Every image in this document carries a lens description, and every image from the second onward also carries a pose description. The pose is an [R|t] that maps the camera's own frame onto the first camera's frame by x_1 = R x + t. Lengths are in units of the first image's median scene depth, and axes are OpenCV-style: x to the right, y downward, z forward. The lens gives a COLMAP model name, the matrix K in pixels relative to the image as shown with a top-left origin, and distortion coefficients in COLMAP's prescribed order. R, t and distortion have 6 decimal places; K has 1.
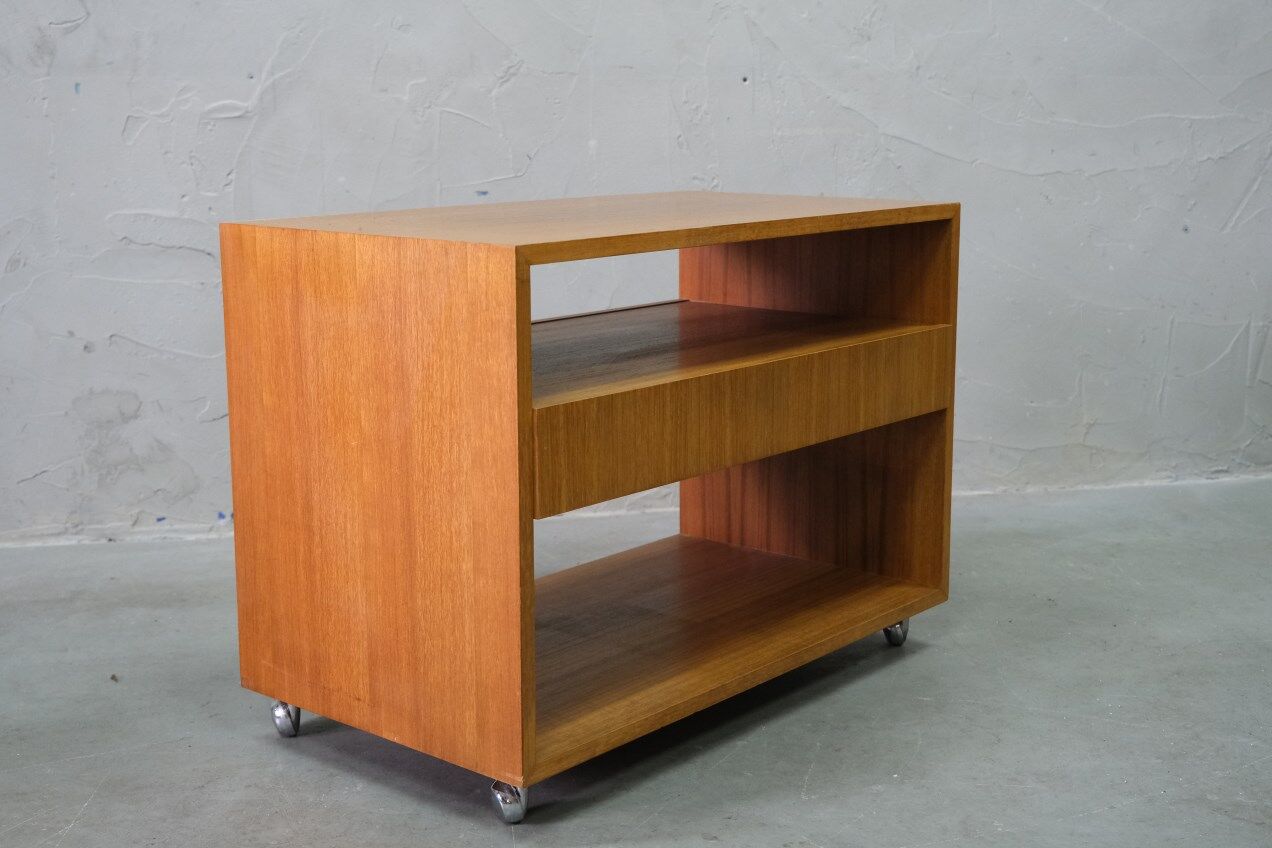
lens RADIAL K [[1655.5, 0, 631.0], [0, 1655.5, 416.1], [0, 0, 1]] dist [0.054728, 0.000000]
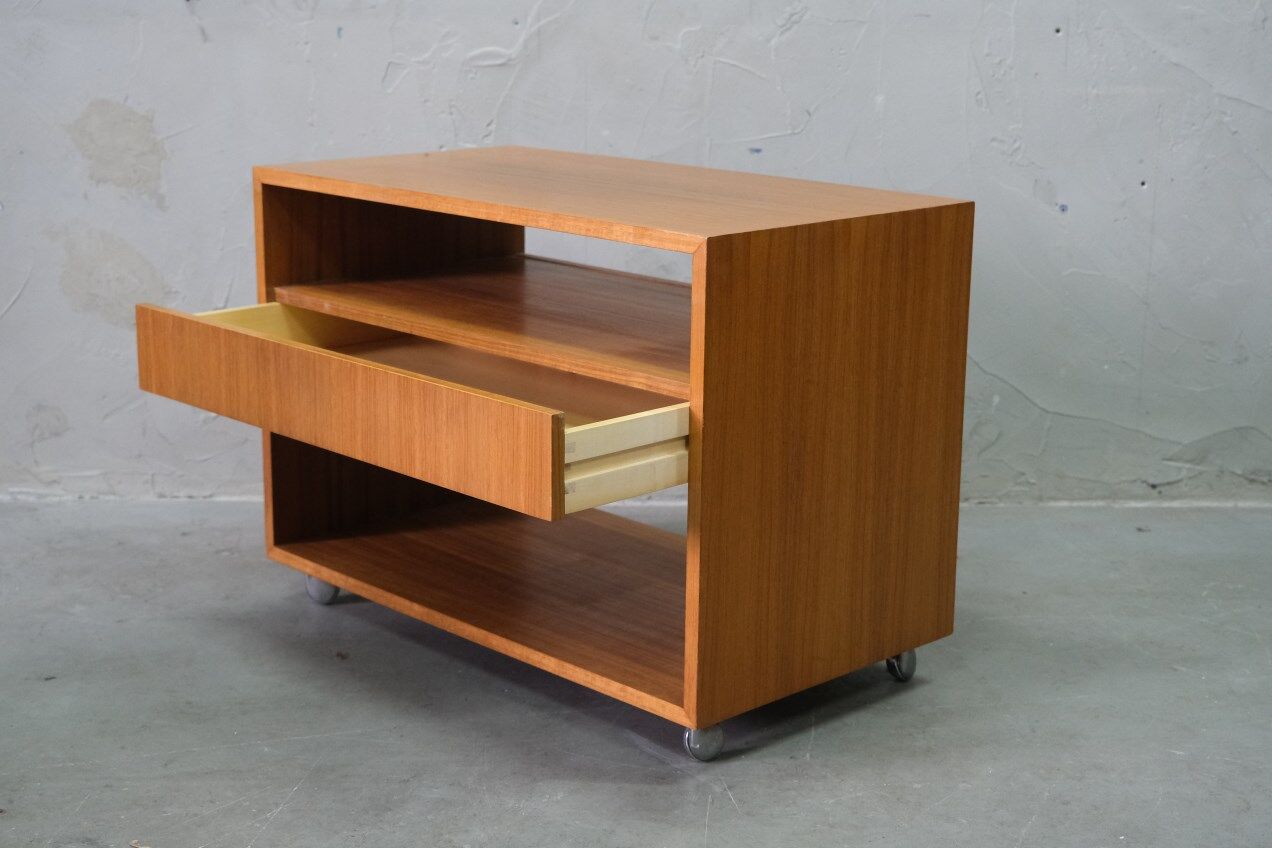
lens RADIAL K [[1921.5, 0, 652.6], [0, 1921.5, 418.7], [0, 0, 1]] dist [0.049541, 0.000000]
pose [[0.983141, 0.058841, -0.173124, 0.048531], [-0.050379, 0.997330, 0.052874, -0.040852], [0.175773, -0.043261, 0.983480, -0.066799]]
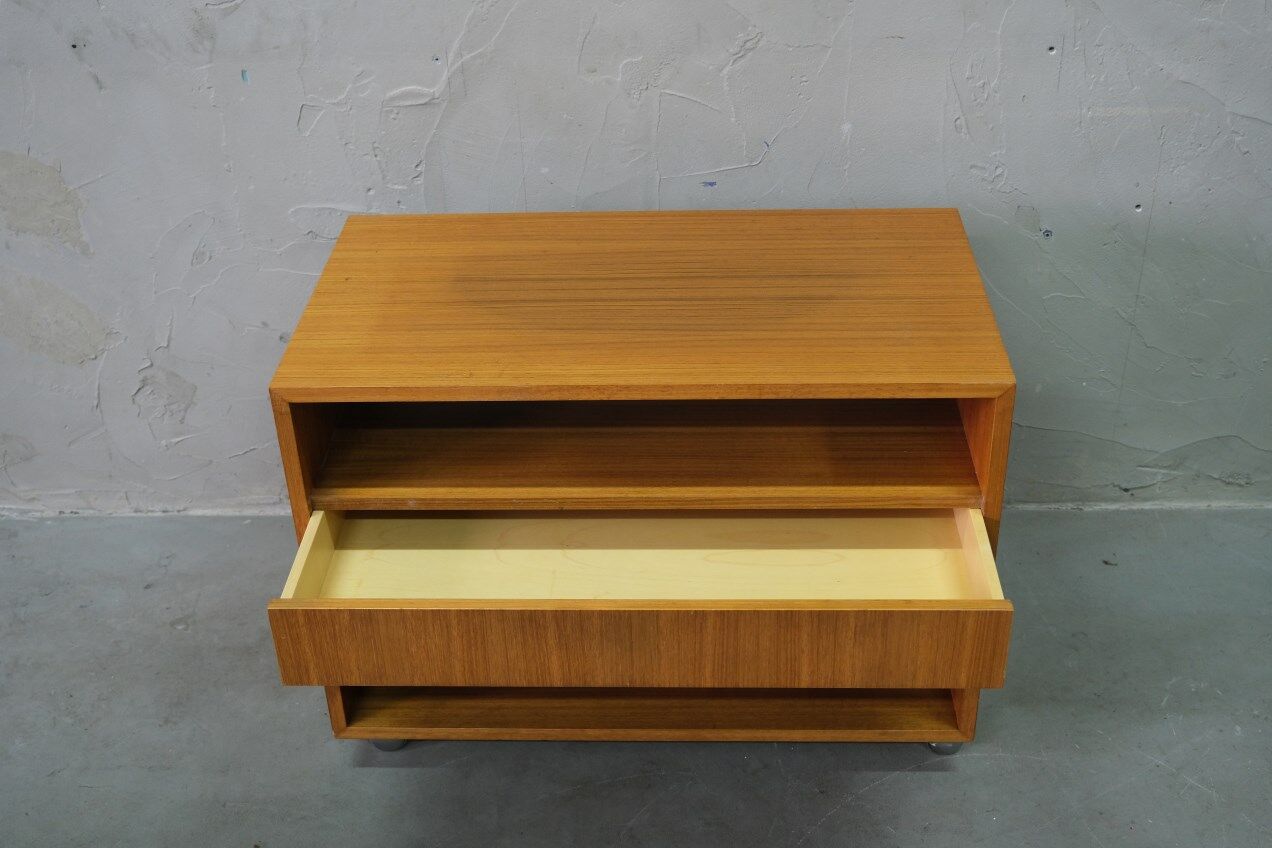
lens RADIAL K [[1488.3, 0, 647.3], [0, 1488.3, 414.4], [0, 0, 1]] dist [0.007272, 0.000000]
pose [[0.971606, 0.106715, -0.211174, 0.052665], [-0.021566, 0.928738, 0.370109, -0.311540], [0.235622, -0.355046, 0.904668, 0.274091]]
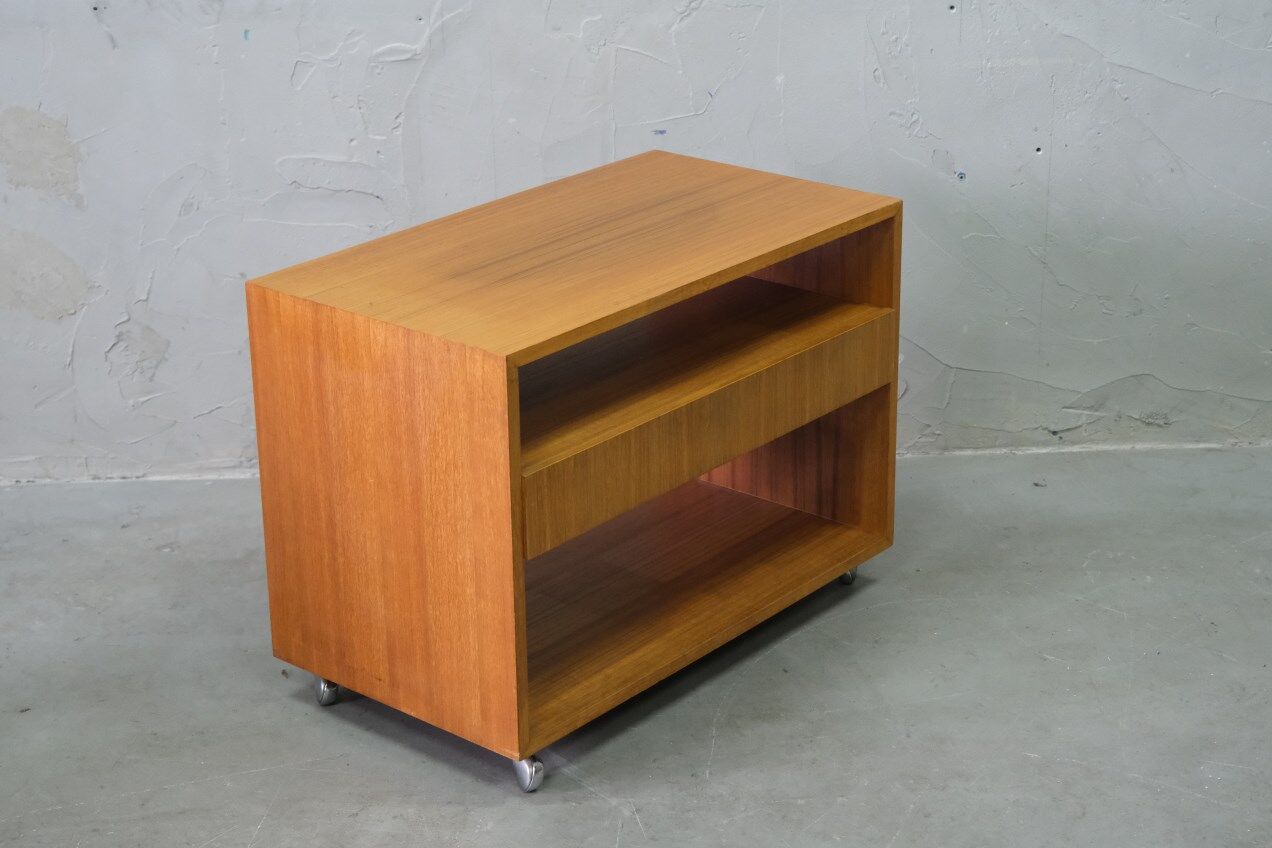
lens RADIAL K [[2259.2, 0, 639.6], [0, 2259.2, 411.4], [0, 0, 1]] dist [0.038087, 0.000000]
pose [[0.987720, 0.049581, -0.148159, 0.098608], [-0.021028, 0.981869, 0.188391, -0.225232], [0.154814, -0.182962, 0.970854, -0.279679]]
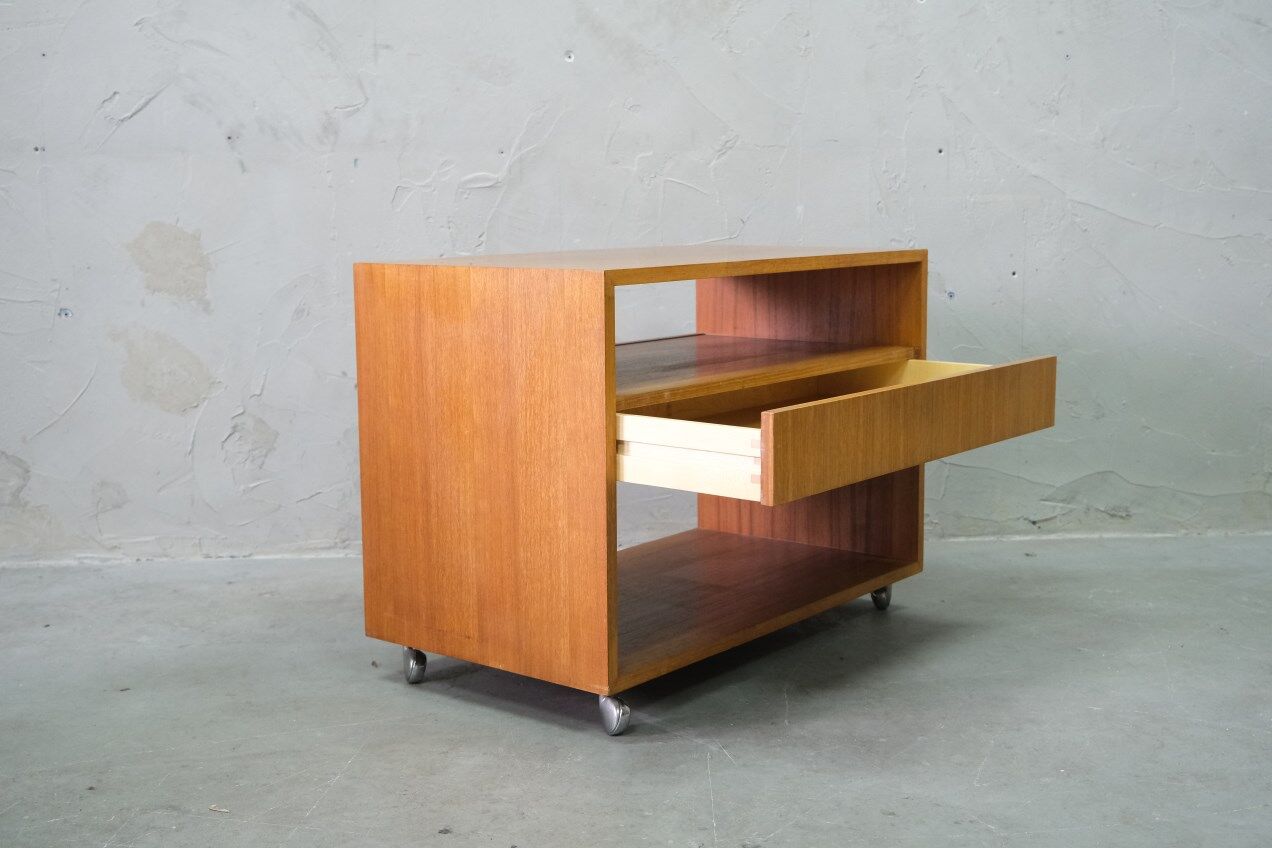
lens RADIAL K [[1550.0, 0, 647.4], [0, 1550.0, 423.4], [0, 0, 1]] dist [0.033817, 0.000000]
pose [[0.991864, 0.014716, -0.126446, 0.009175], [-0.019563, 0.999117, -0.037175, 0.020423], [0.125787, 0.039347, 0.991277, -0.039468]]
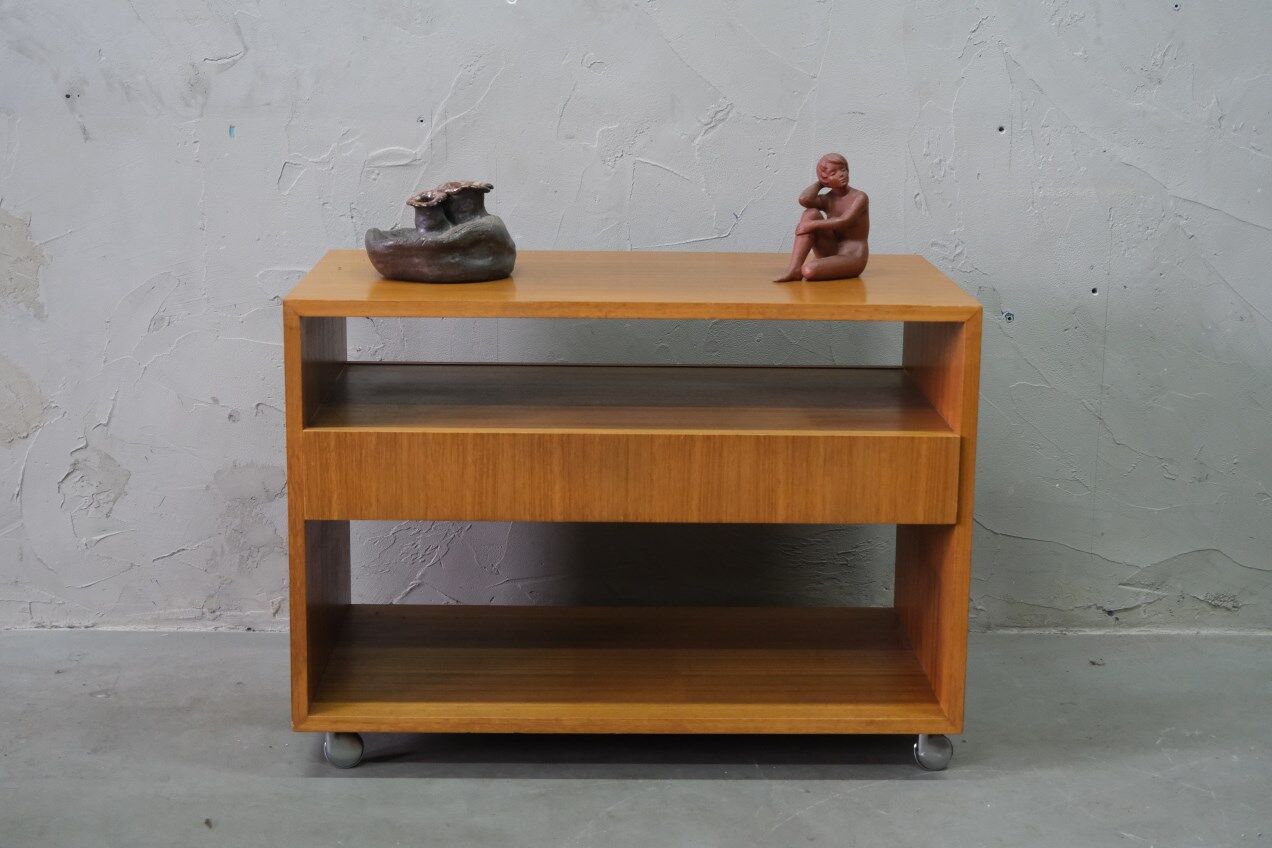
lens RADIAL K [[1989.7, 0, 645.1], [0, 1989.7, 416.2], [0, 0, 1]] dist [0.049402, 0.000000]
pose [[0.984035, 0.054050, -0.169568, 0.073542], [-0.050216, 0.998378, 0.026821, -0.080323], [0.170743, -0.017878, 0.985153, -0.019313]]
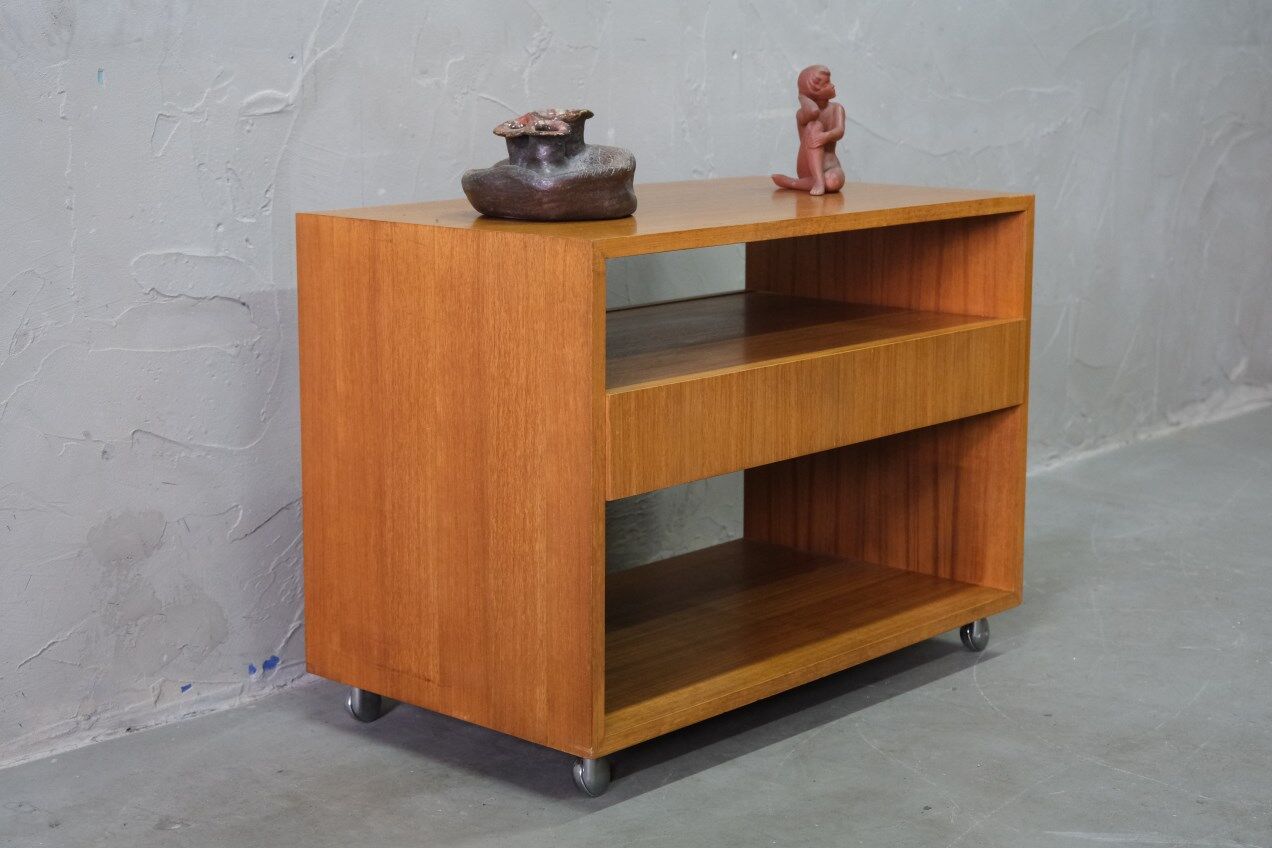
lens RADIAL K [[2162.5, 0, 621.2], [0, 2162.5, 423.7], [0, 0, 1]] dist [0.028464, 0.000000]
pose [[0.808893, -0.101862, 0.579065, -0.661098], [0.105025, 0.994071, 0.028157, -0.055378], [-0.578500, 0.038040, 0.814795, 0.151890]]
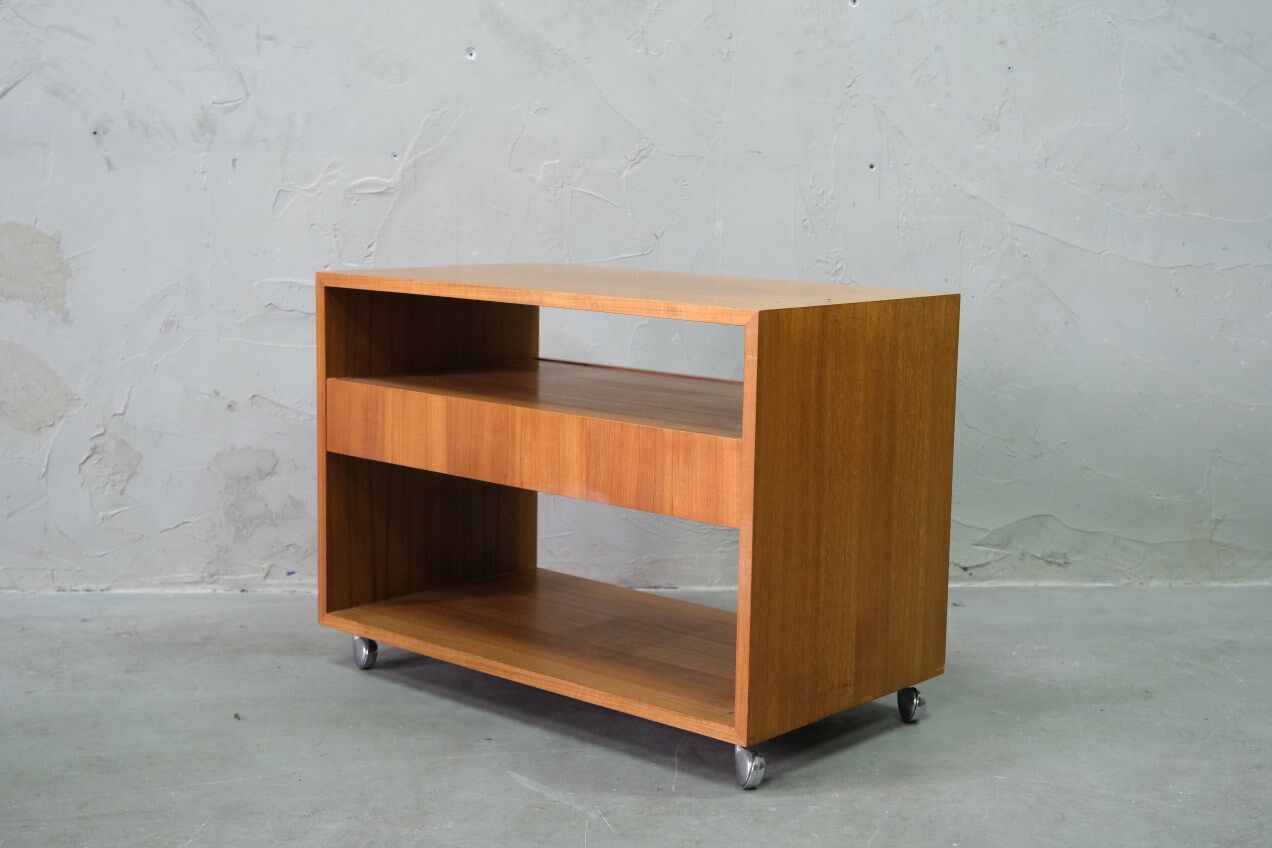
lens RADIAL K [[1774.2, 0, 644.0], [0, 1774.2, 422.5], [0, 0, 1]] dist [0.017750, 0.000000]
pose [[0.995025, 0.036904, -0.092538, 0.037852], [-0.040538, 0.998466, -0.037708, 0.000714], [0.091004, 0.041272, 0.994995, -0.093236]]
